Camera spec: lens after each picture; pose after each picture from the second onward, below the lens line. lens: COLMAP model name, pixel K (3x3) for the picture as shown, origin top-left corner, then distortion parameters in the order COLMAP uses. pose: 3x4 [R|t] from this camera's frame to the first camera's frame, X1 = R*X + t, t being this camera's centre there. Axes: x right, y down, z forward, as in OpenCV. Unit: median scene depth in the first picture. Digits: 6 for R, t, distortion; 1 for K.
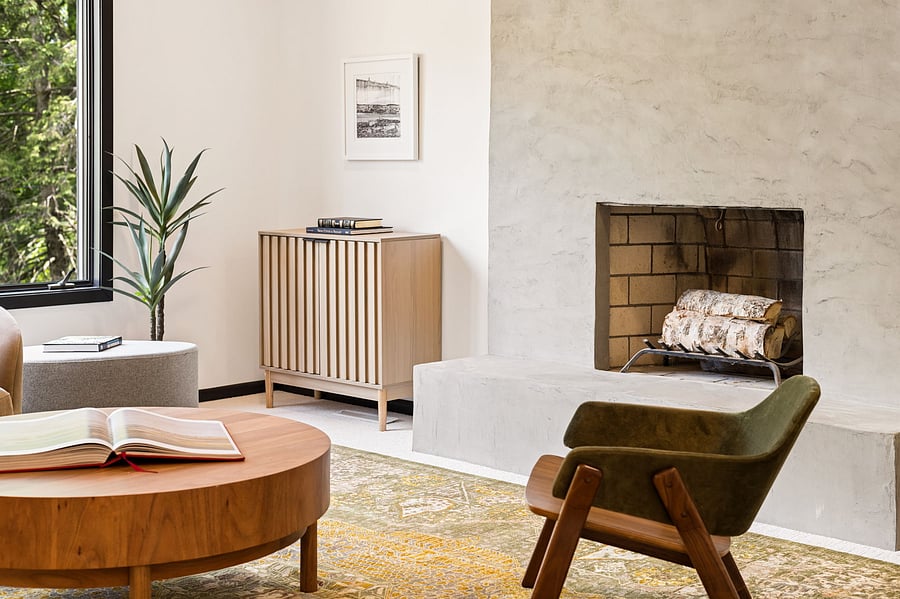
lens RADIAL K [[1311.9, 0, 448.8], [0, 1311.9, 197.8], [0, 0, 1]] dist [-0.001537, -0.032777]
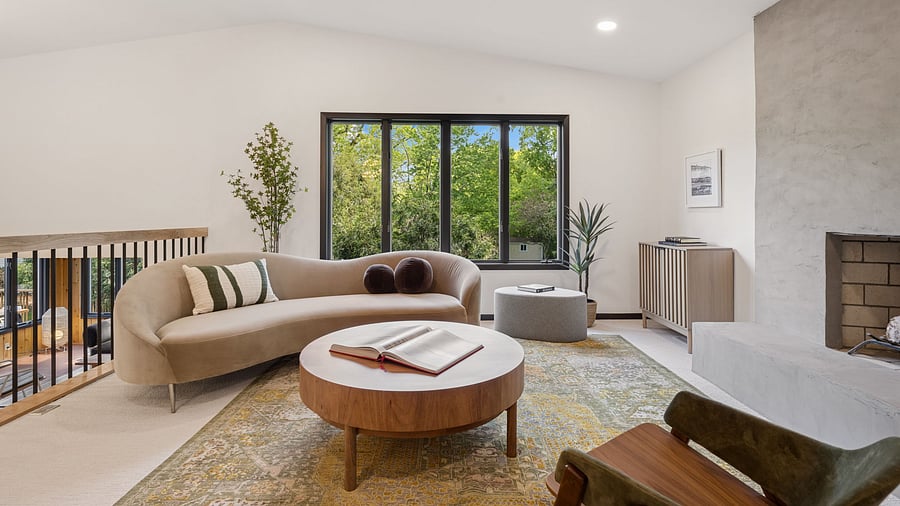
lens RADIAL K [[430.0, 0, 452.9], [0, 430.0, 214.0], [0, 0, 1]] dist [-0.000465, 0.000005]
pose [[0.700147, -0.006636, -0.713968, 0.157185], [-0.011538, 0.999721, -0.020607, -0.002144], [0.713906, 0.022666, 0.699875, 0.351511]]
